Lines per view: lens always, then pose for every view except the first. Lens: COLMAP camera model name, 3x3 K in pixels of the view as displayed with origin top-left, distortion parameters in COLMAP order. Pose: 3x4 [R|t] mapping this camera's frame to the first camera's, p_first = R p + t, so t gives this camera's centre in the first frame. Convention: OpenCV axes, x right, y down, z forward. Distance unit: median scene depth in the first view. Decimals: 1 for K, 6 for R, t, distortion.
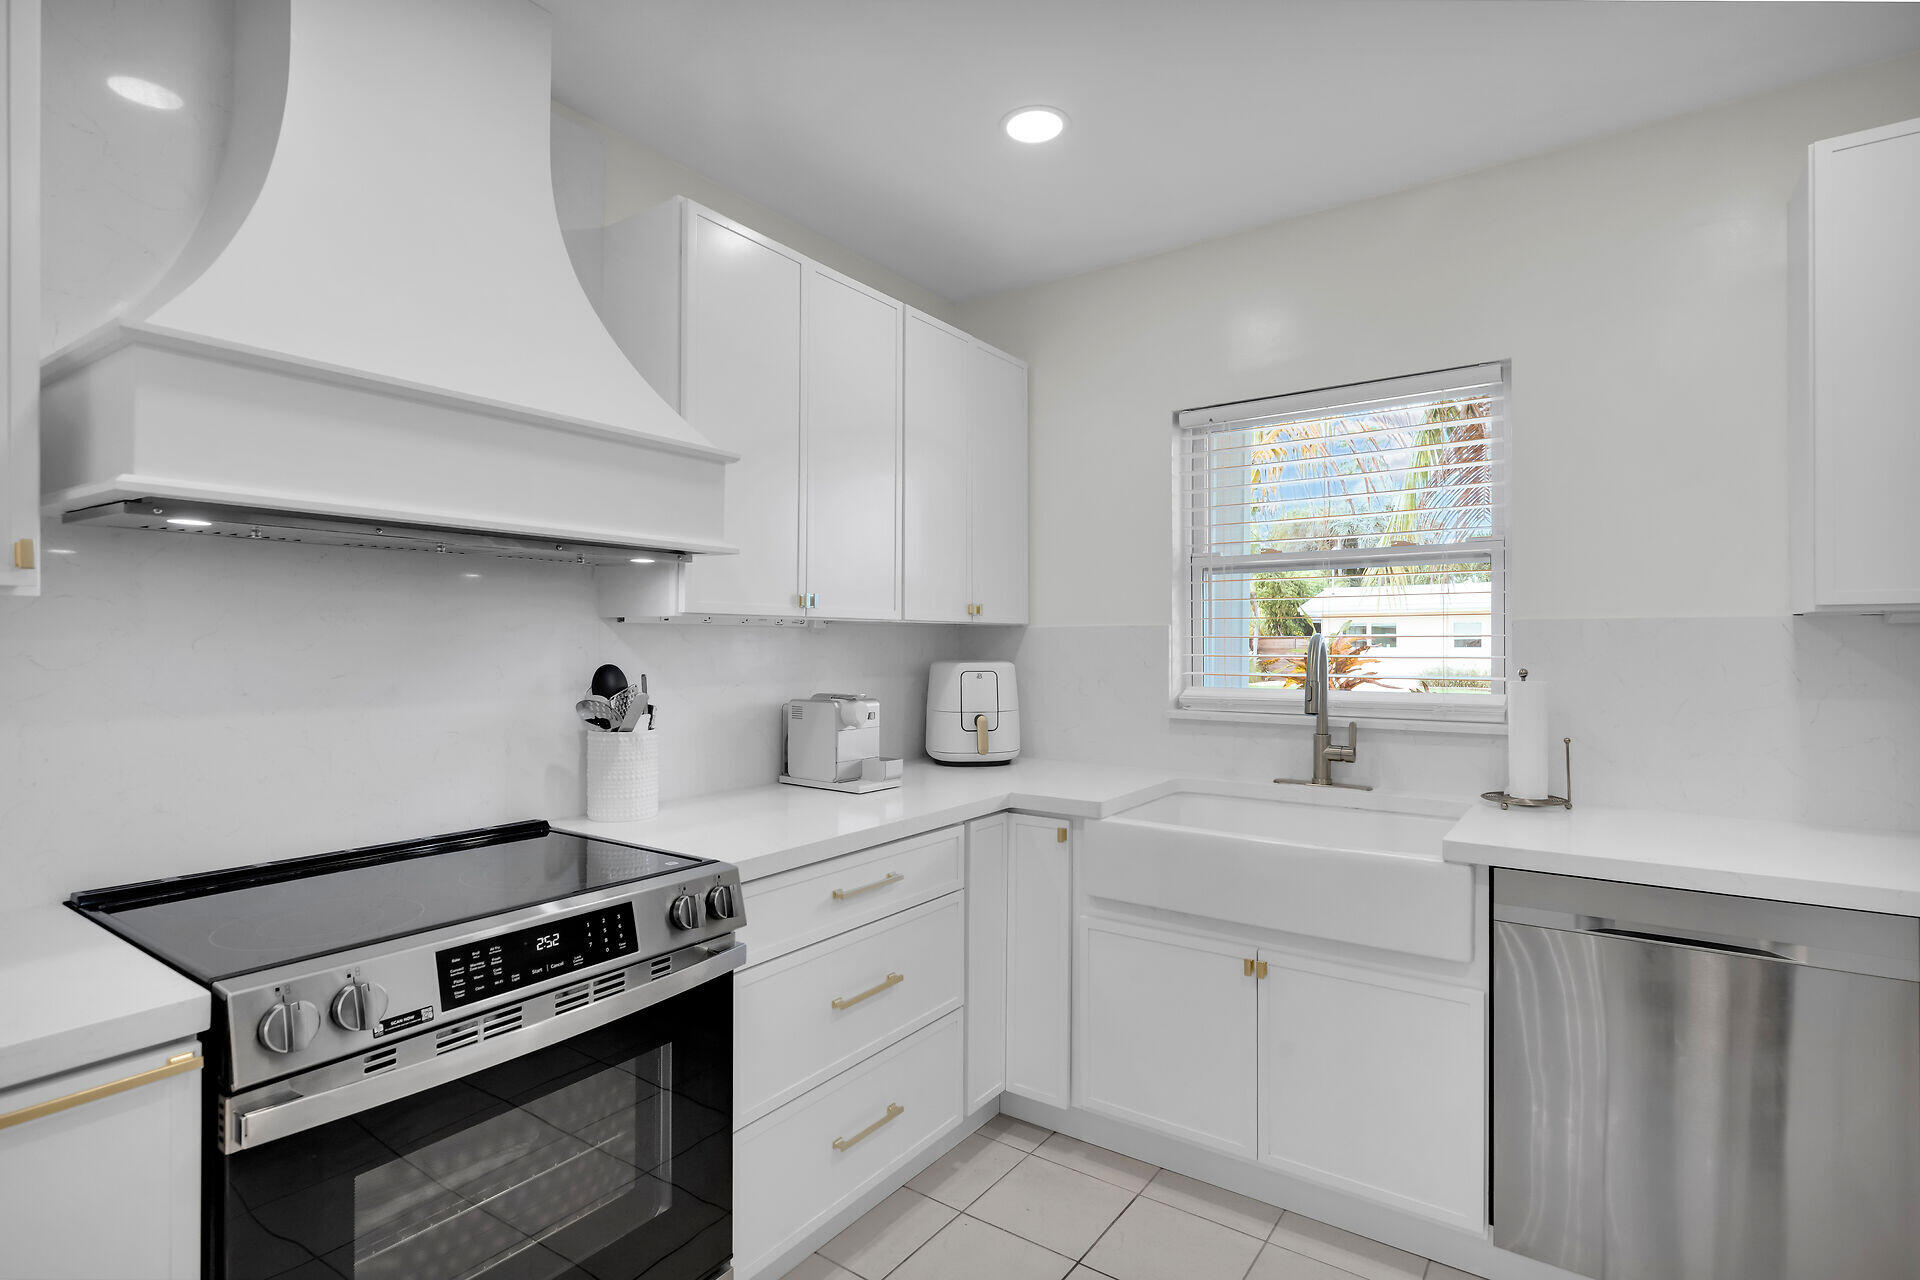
lens RADIAL K [[869.6, 0, 986.9], [0, 869.6, 645.4], [0, 0, 1]] dist [-0.004945, -0.000171]
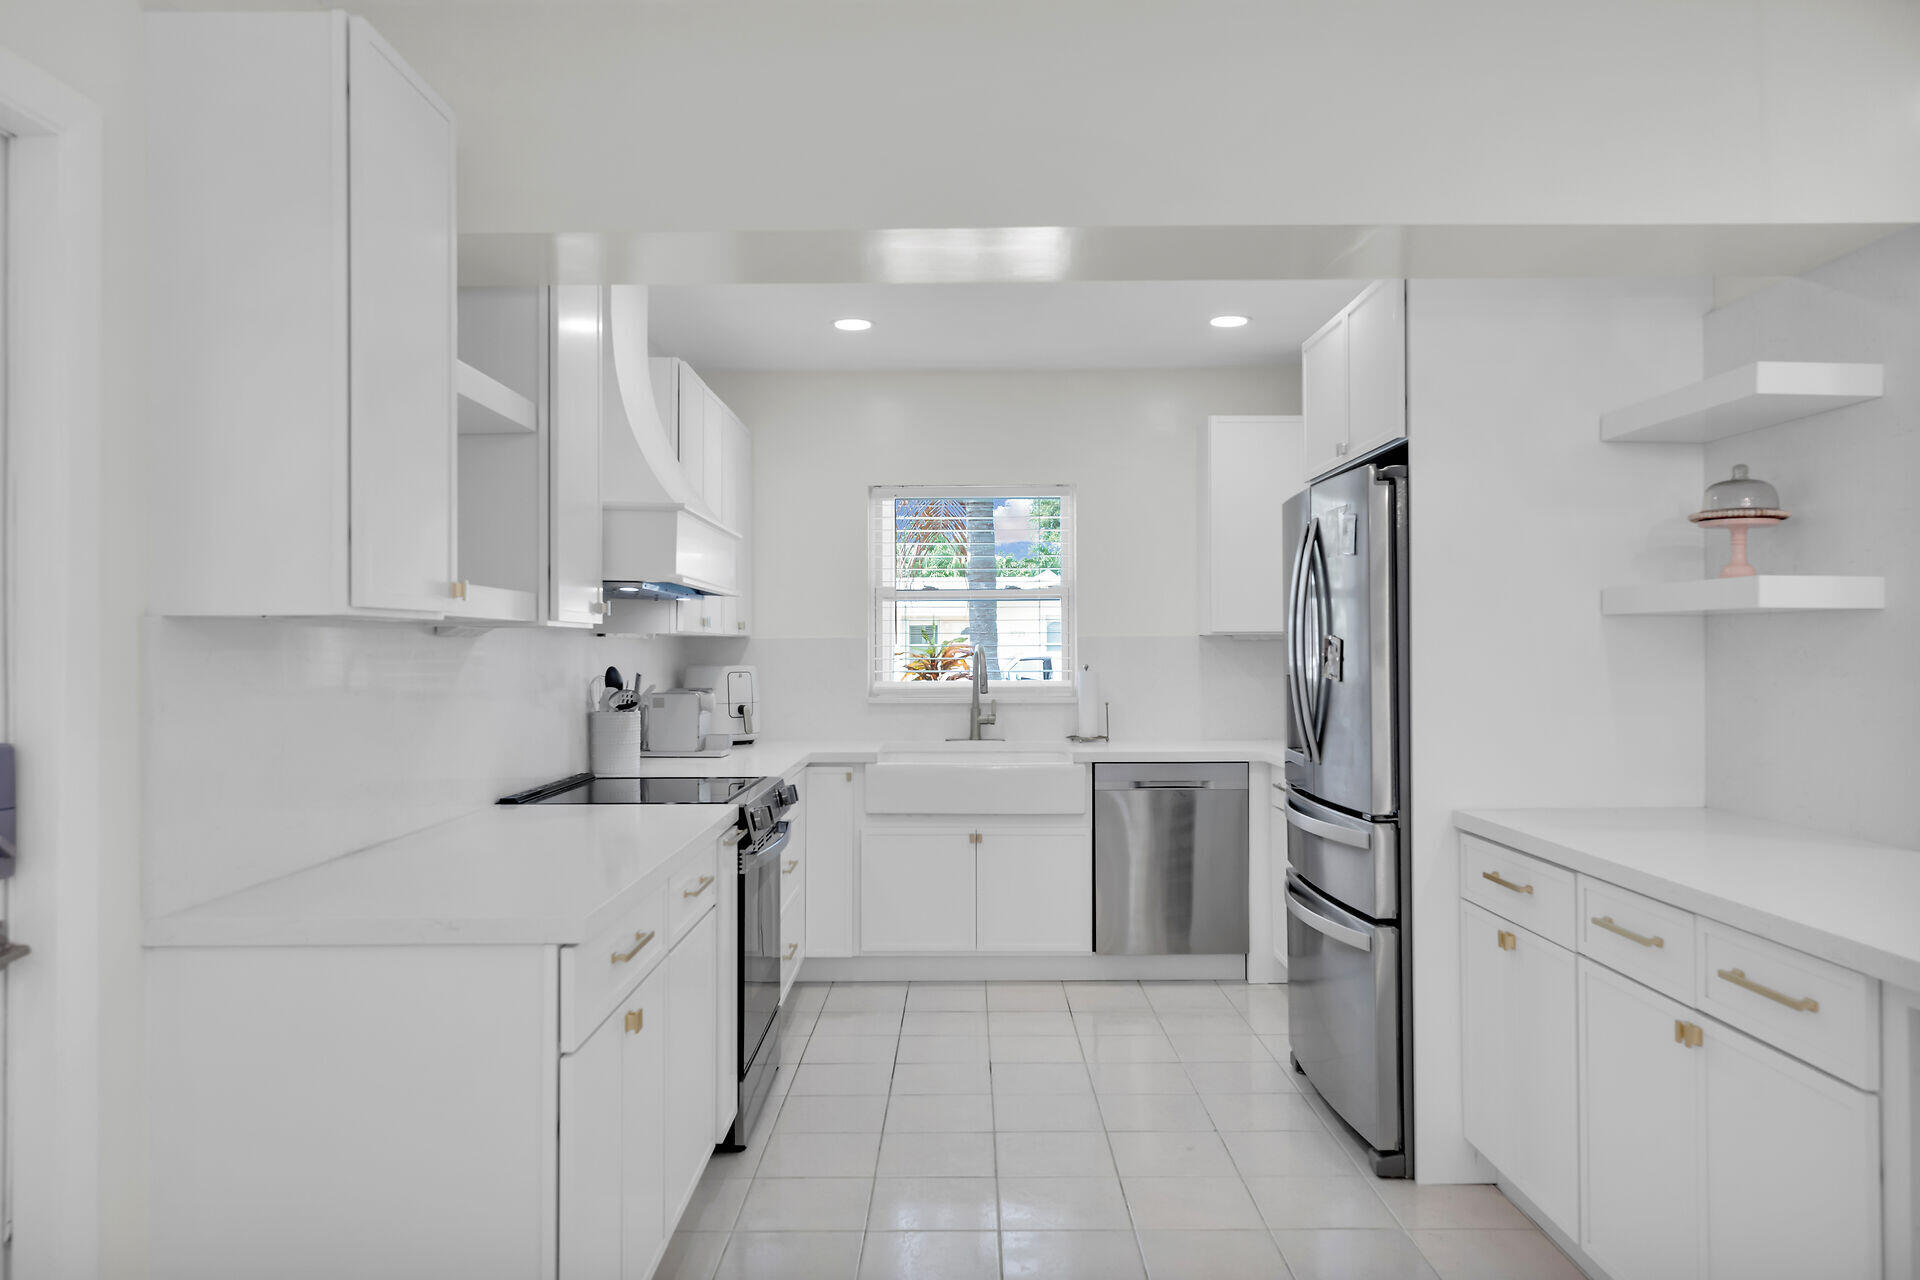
lens RADIAL K [[1007.3, 0, 954.4], [0, 1007.3, 648.9], [0, 0, 1]] dist [-0.001043, -0.000040]
pose [[0.847298, -0.002282, 0.531112, -0.692779], [0.004114, 0.999989, -0.002267, -0.000858], [-0.531101, 0.004106, 0.847298, -0.593449]]
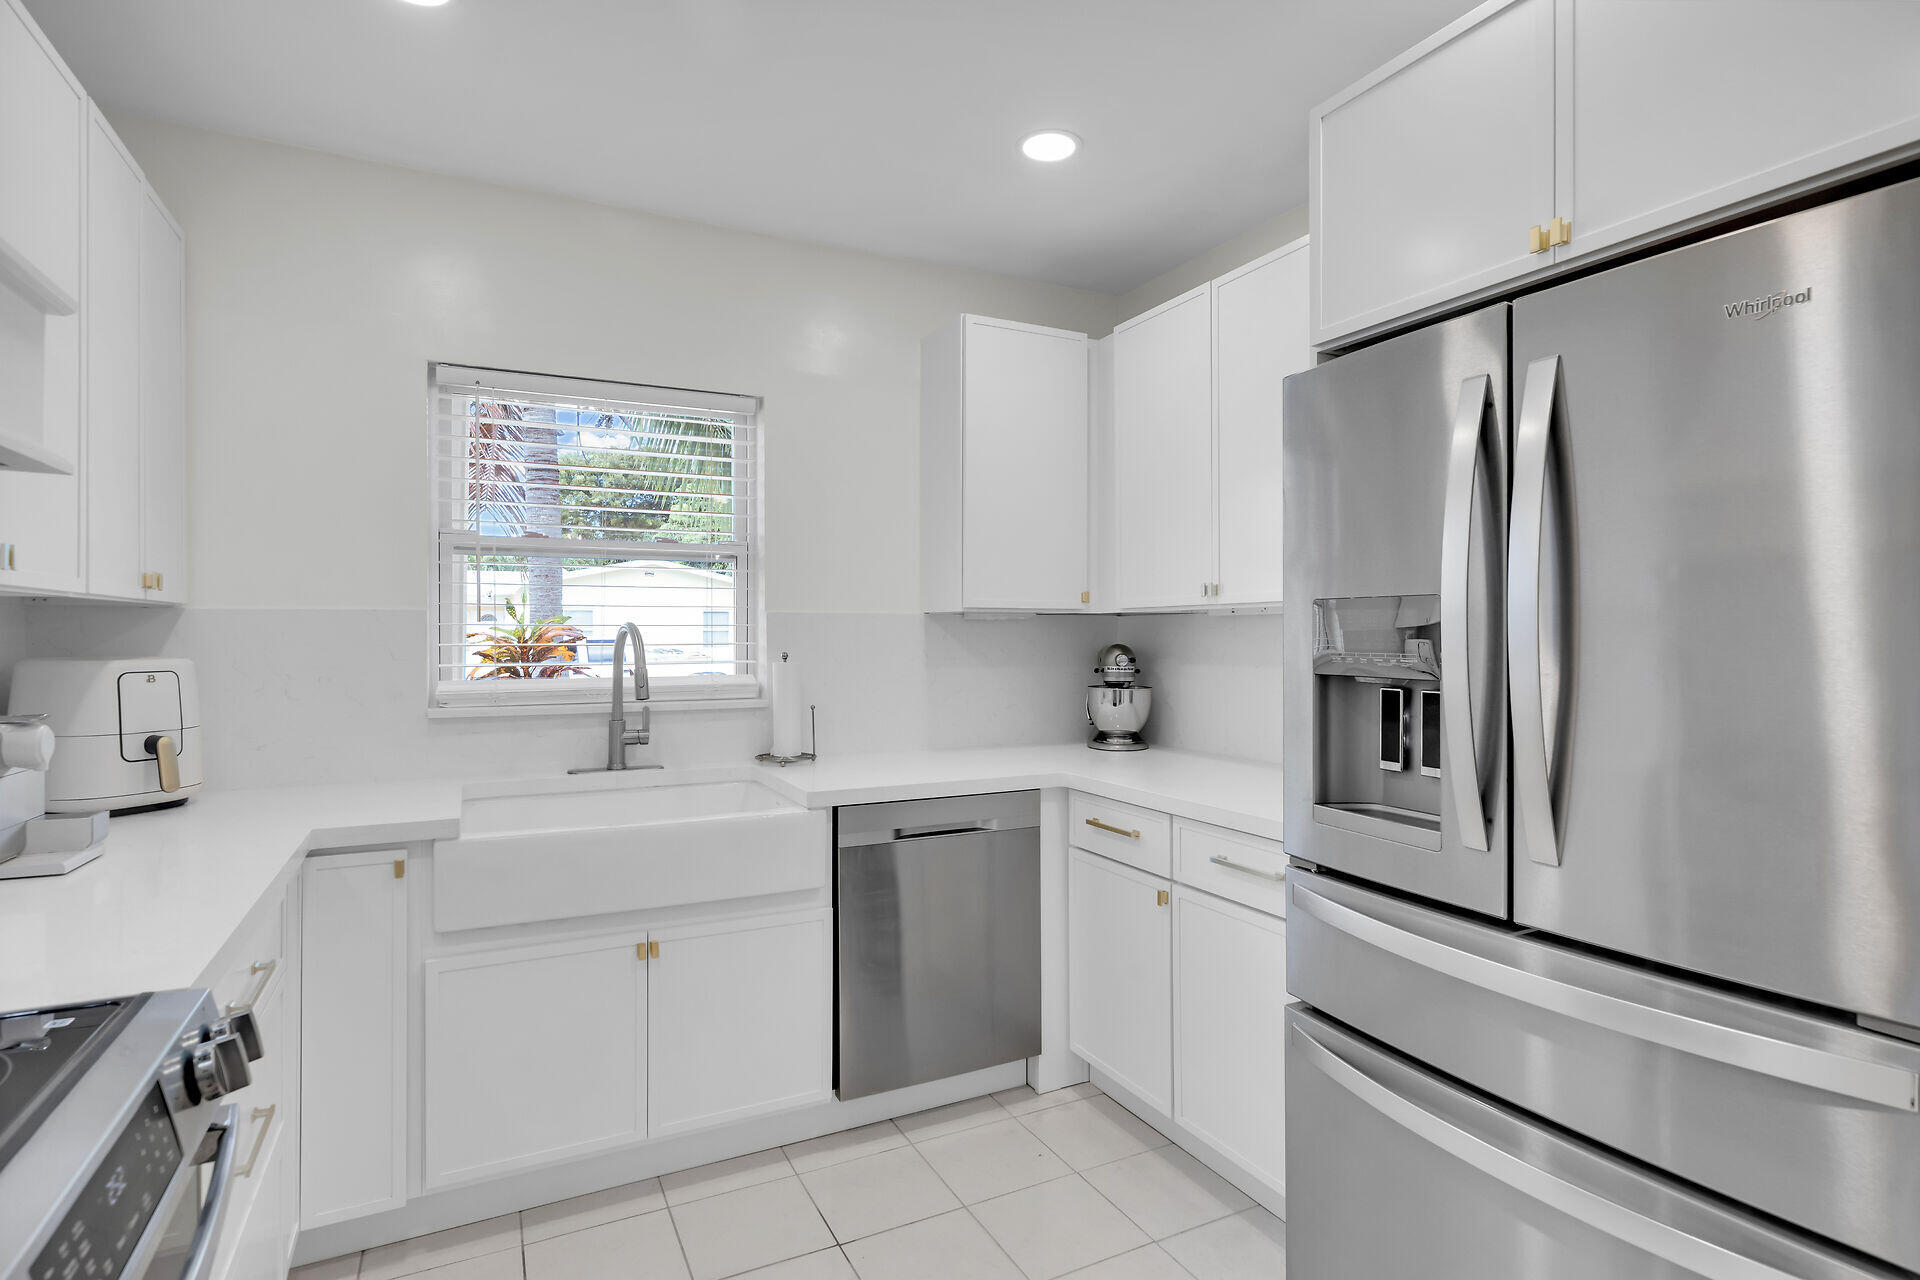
lens RADIAL K [[900.8, 0, 926.6], [0, 900.8, 638.9], [0, 0, 1]] dist [-0.002462, 0.000164]
pose [[0.531590, -0.004867, 0.846988, -0.358541], [0.001138, 0.999987, 0.005032, 0.001494], [-0.847001, -0.001711, 0.531589, 0.141989]]
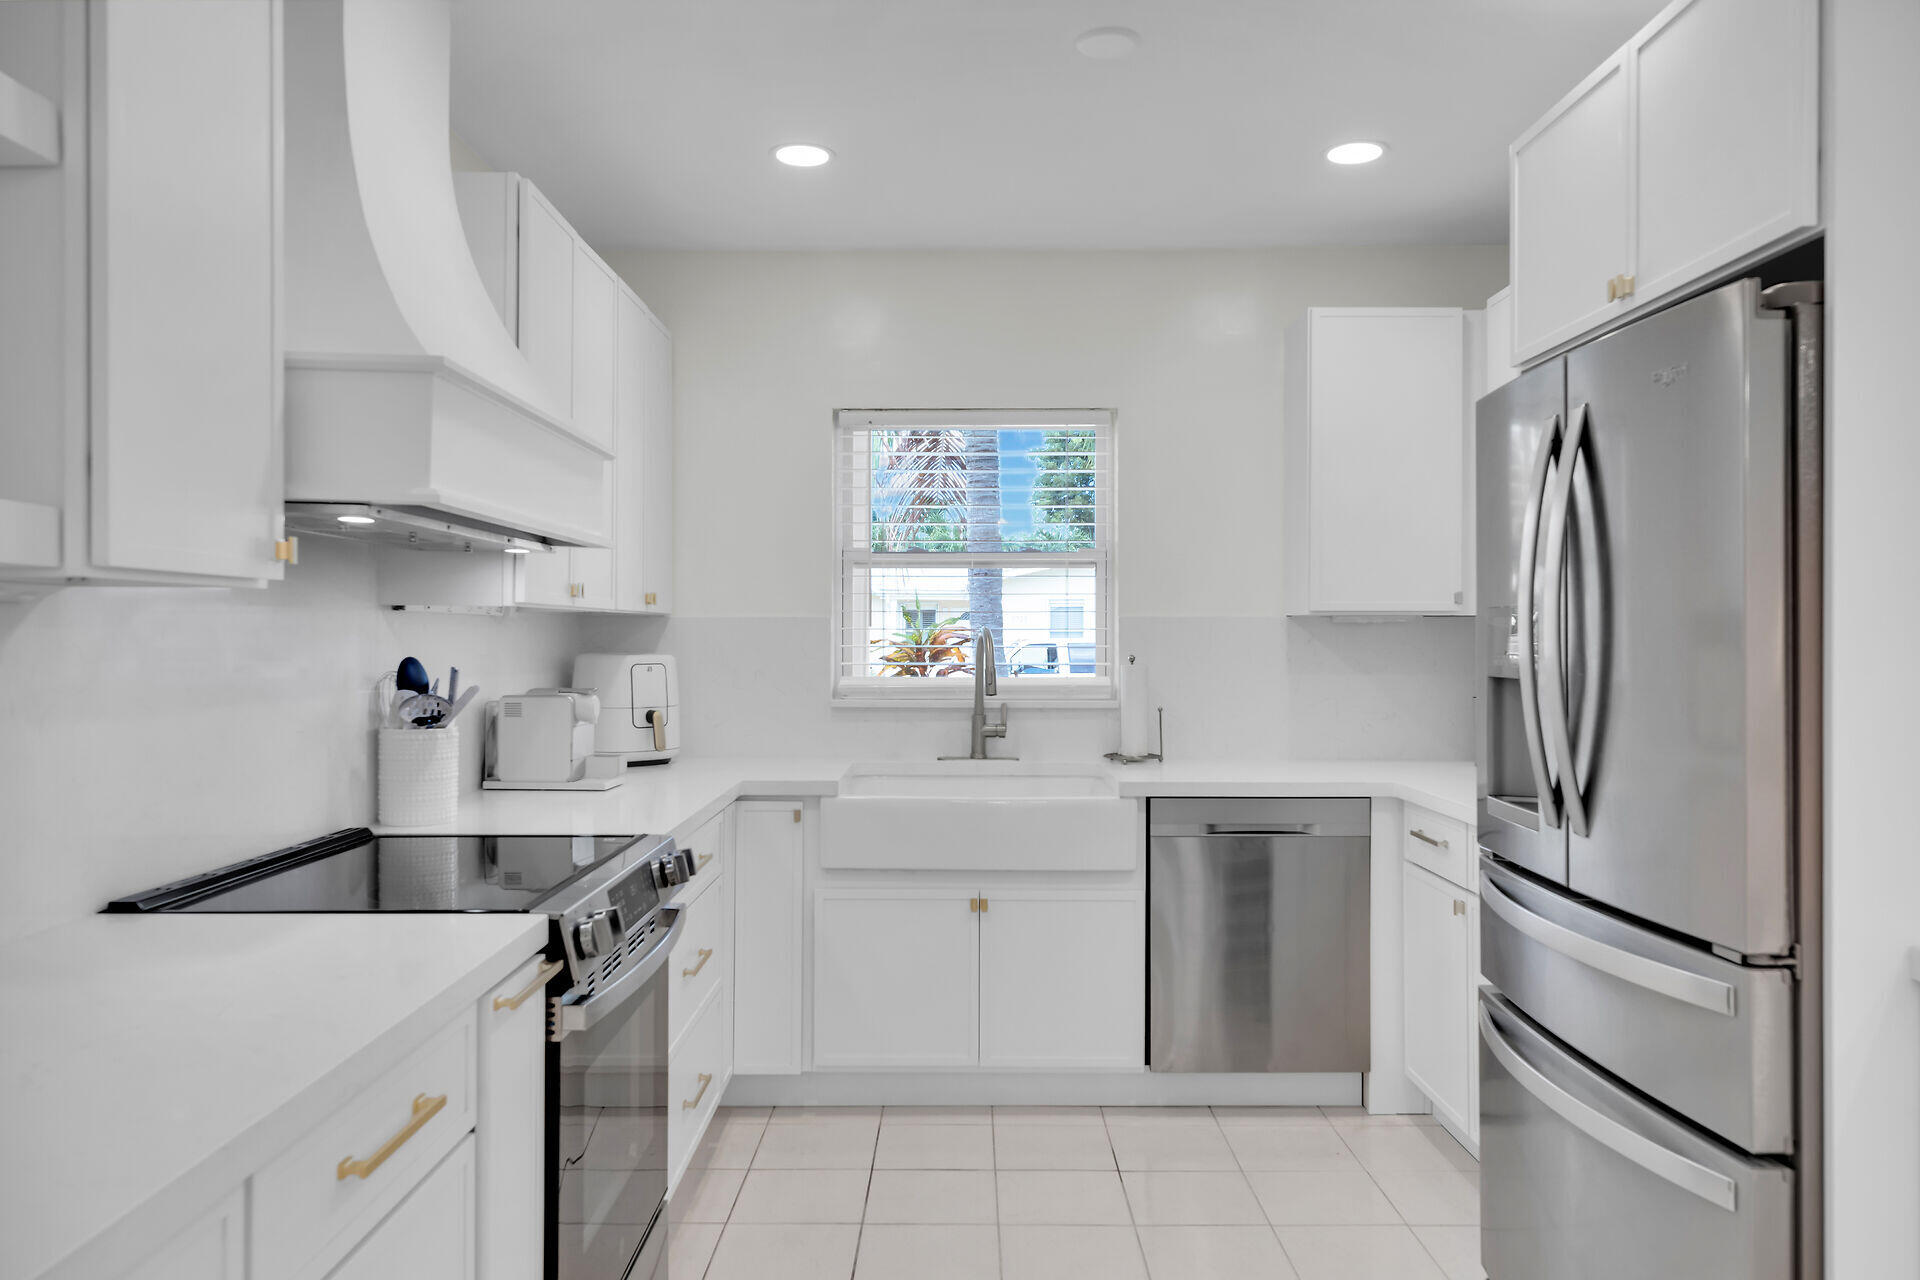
lens RADIAL K [[1118.9, 0, 960.0], [0, 1118.9, 640.0], [0, 0, 1]] dist [-0.001328, 0.000051]
pose [[0.843645, -0.000759, 0.536901, -0.477336], [-0.000880, 0.999996, 0.002796, 0.000168], [-0.536900, -0.002831, 0.843641, -0.256127]]
